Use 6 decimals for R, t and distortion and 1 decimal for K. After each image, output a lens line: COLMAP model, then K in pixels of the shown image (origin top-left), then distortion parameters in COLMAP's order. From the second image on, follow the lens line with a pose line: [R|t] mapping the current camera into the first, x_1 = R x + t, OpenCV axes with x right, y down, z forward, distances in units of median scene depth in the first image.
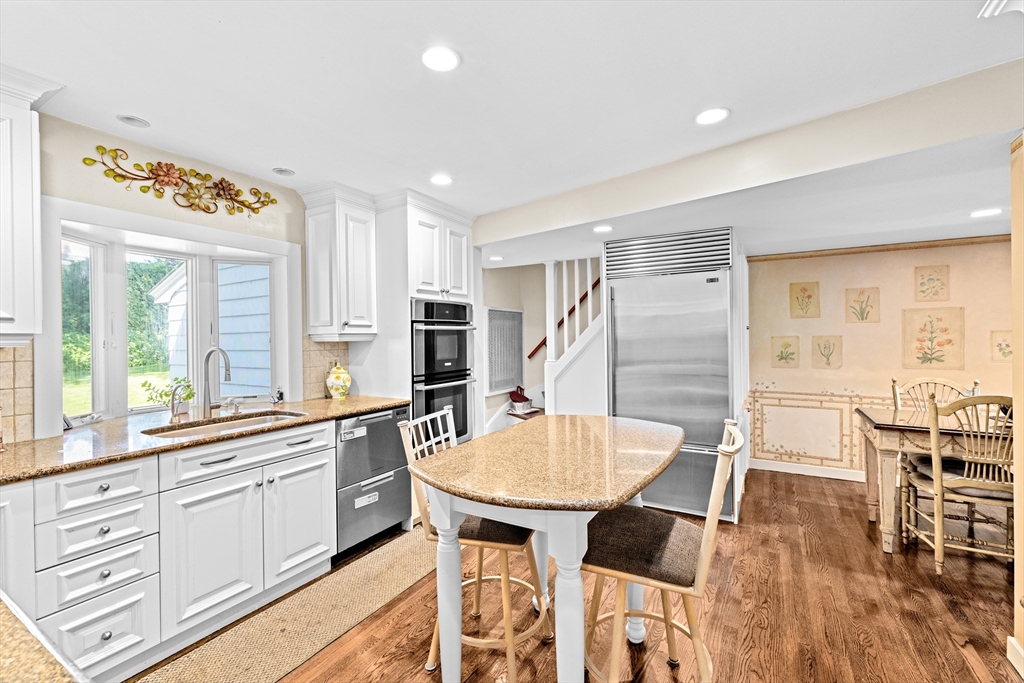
lens RADIAL K [[438.9, 0, 509.2], [0, 438.9, 338.2], [0, 0, 1]] dist [-0.002545, 0.001885]
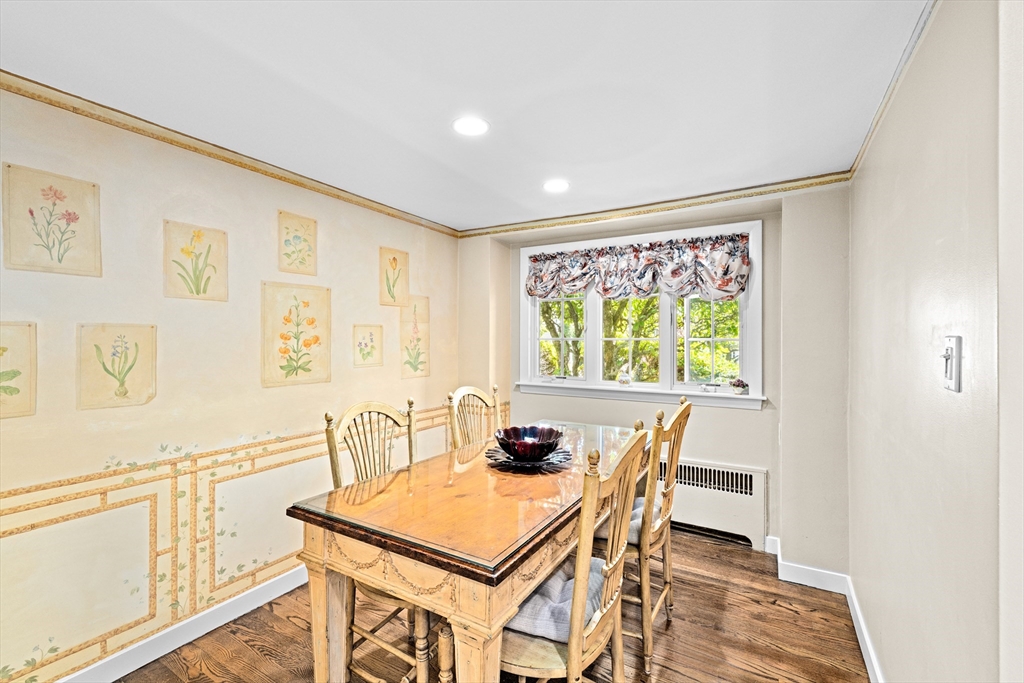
lens RADIAL K [[438.9, 0, 510.1], [0, 438.9, 340.2], [0, 0, 1]] dist [-0.002545, 0.001885]
pose [[0.006116, 0.007586, 0.999953, 0.334604], [0.003088, 0.999966, -0.007605, 0.013334], [-0.999977, 0.003135, 0.006092, 0.660571]]
